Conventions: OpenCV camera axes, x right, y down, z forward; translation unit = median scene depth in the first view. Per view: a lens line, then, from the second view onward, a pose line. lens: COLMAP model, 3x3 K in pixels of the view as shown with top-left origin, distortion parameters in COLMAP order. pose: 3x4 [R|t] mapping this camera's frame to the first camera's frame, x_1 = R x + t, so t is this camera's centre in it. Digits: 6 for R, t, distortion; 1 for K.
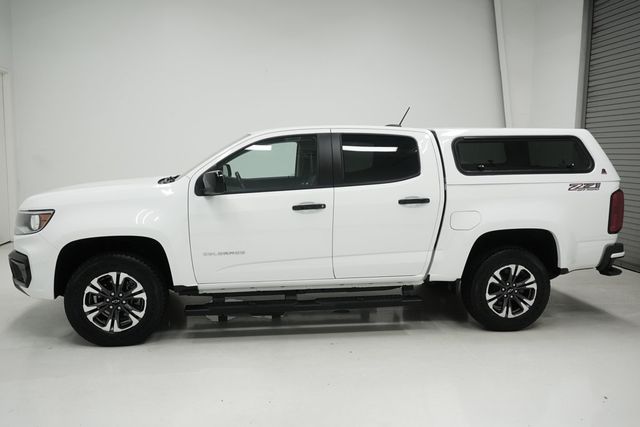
lens RADIAL K [[559.6, 0, 320.0], [0, 559.6, 213.5], [0, 0, 1]] dist [-0.007441, -0.000764]
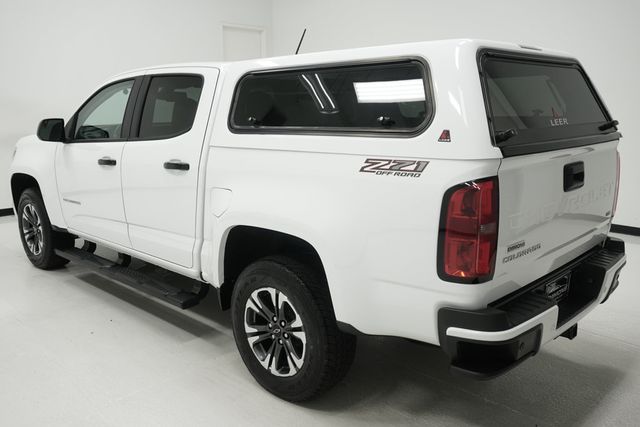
lens RADIAL K [[554.1, 0, 320.0], [0, 554.1, 213.5], [0, 0, 1]] dist [0.000531, 0.001548]
pose [[0.613808, 0.150217, -0.775032, 0.813395], [-0.076131, 0.988418, 0.131281, -0.066887], [0.785776, -0.021578, 0.618135, 0.678820]]
